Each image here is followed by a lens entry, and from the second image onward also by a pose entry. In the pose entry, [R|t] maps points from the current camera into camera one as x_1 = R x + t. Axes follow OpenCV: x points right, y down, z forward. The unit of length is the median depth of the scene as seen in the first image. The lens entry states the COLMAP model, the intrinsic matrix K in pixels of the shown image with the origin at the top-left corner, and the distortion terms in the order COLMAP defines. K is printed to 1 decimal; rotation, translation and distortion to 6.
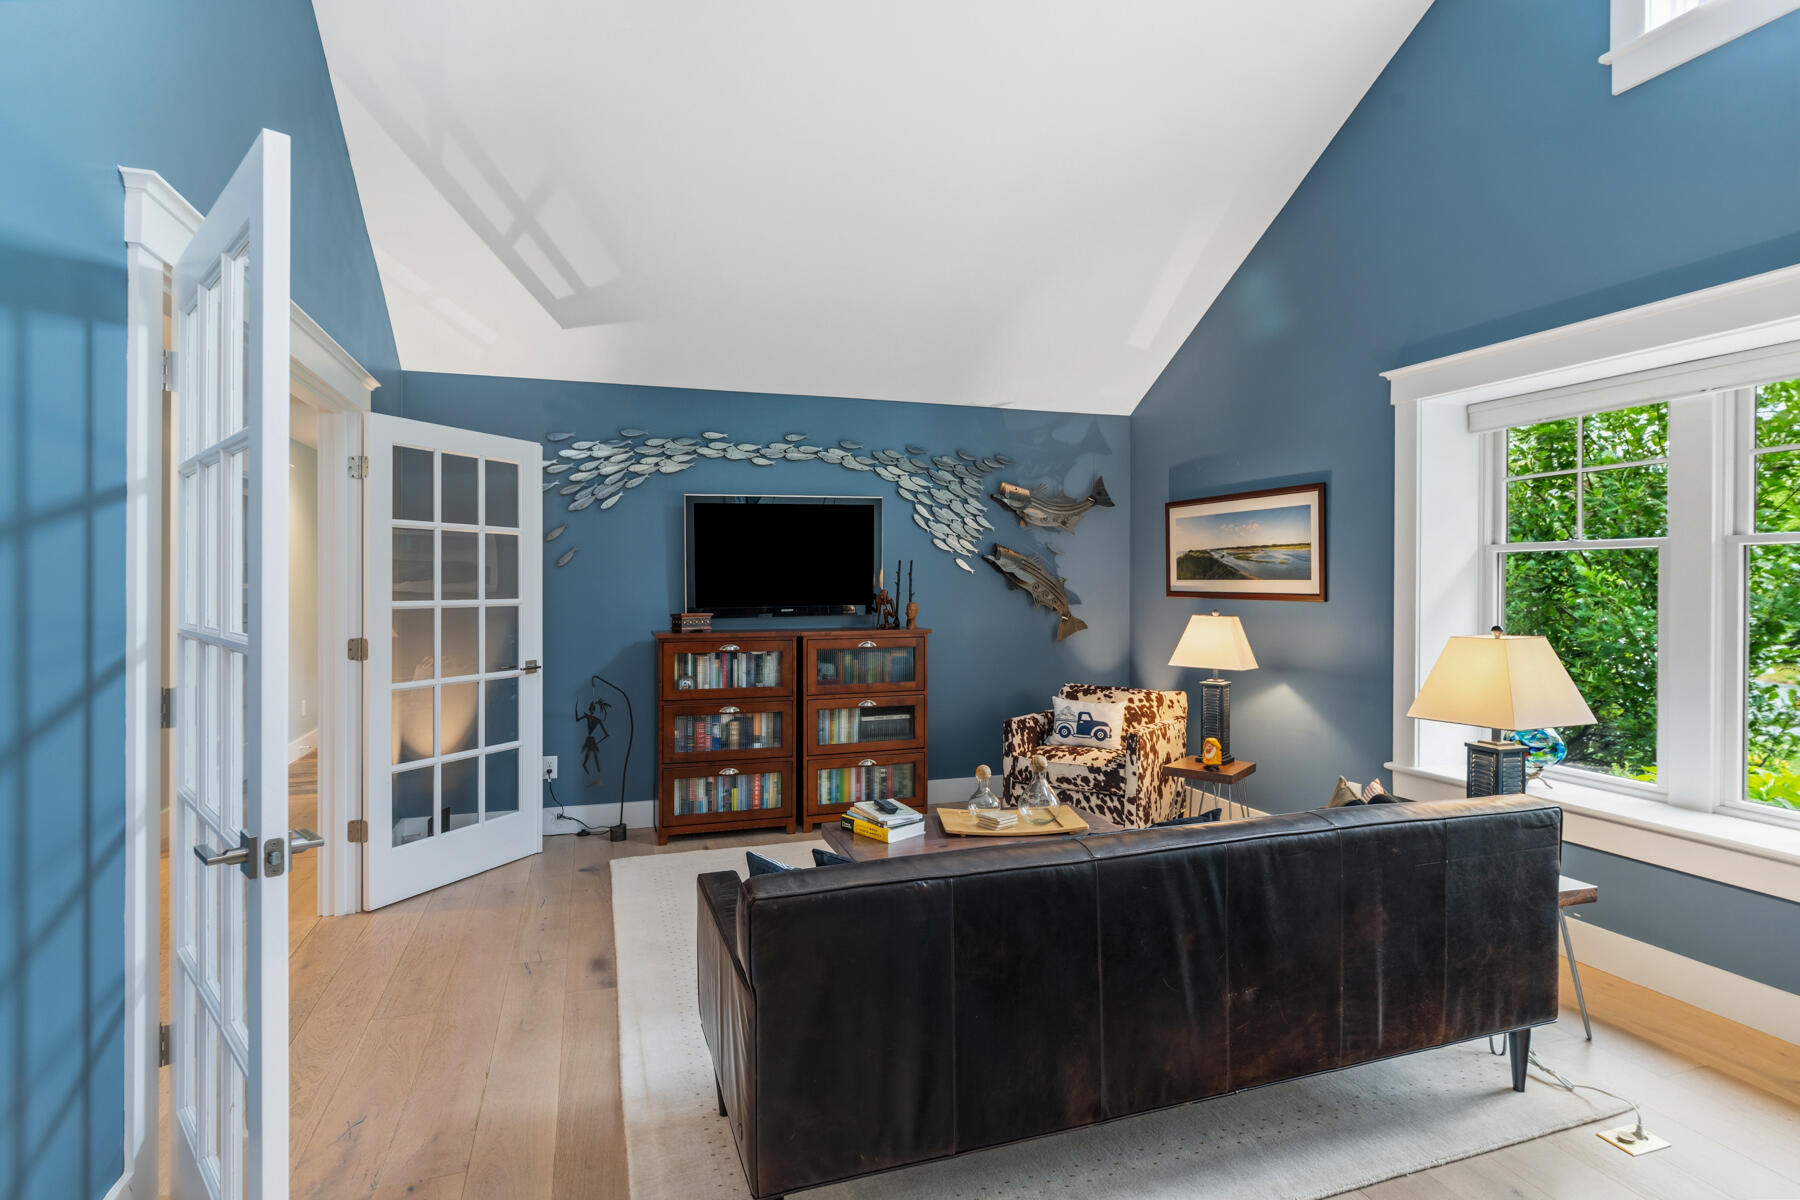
lens RADIAL K [[939.4, 0, 908.3], [0, 939.4, 584.0], [0, 0, 1]] dist [-0.003426, 0.000282]
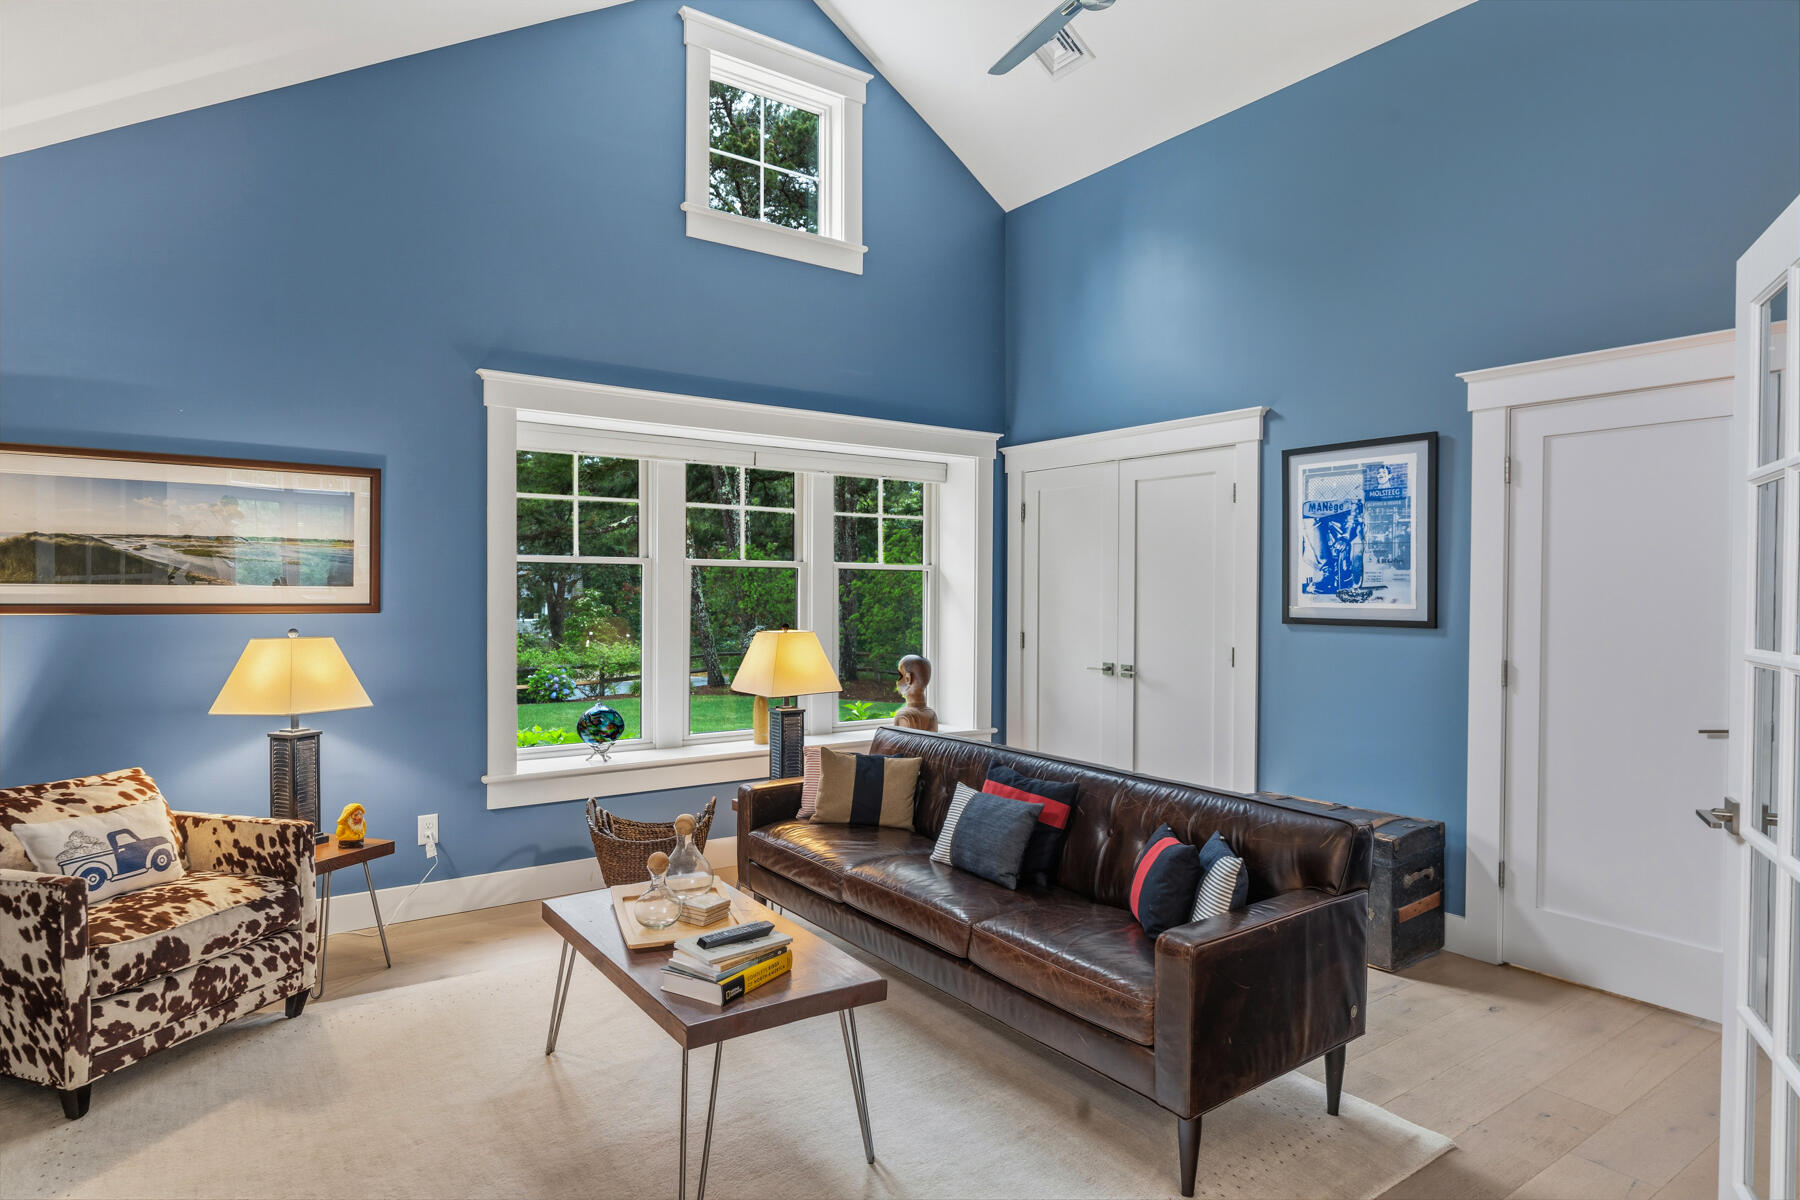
lens RADIAL K [[1017.6, 0, 894.7], [0, 1017.6, 596.5], [0, 0, 1]] dist [0.004565, 0.000233]
pose [[-0.301864, -0.010960, 0.953288, -0.646104], [-0.004350, 0.999939, 0.010119, -0.007415], [-0.953341, -0.001092, -0.301894, 0.969191]]
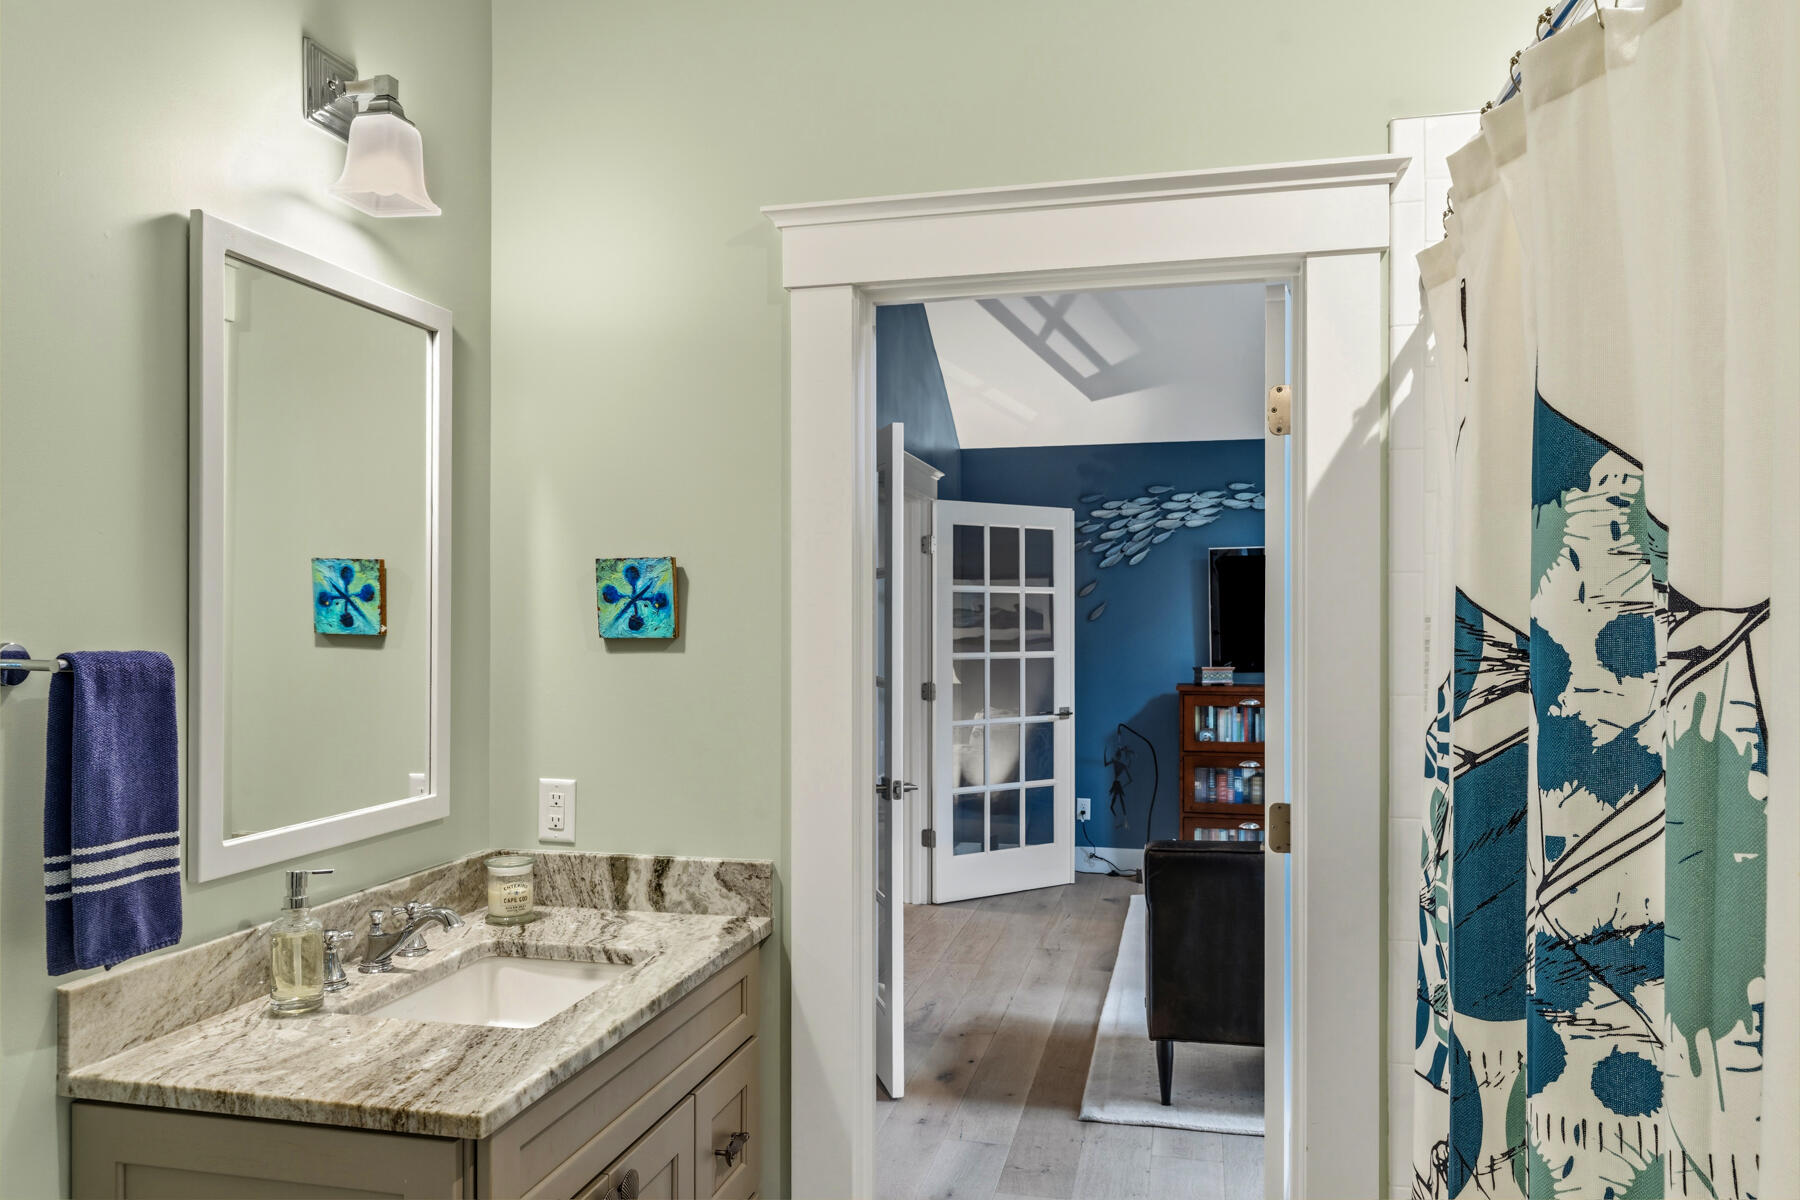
lens RADIAL K [[1298.3, 0, 898.2], [0, 1298.3, 606.6], [0, 0, 1]] dist [-0.002505, 0.000062]
pose [[0.853599, -0.006749, -0.520887, 0.216441], [0.000479, 0.999926, -0.012171, -0.017385], [0.520931, 0.010139, 0.853539, -0.384963]]
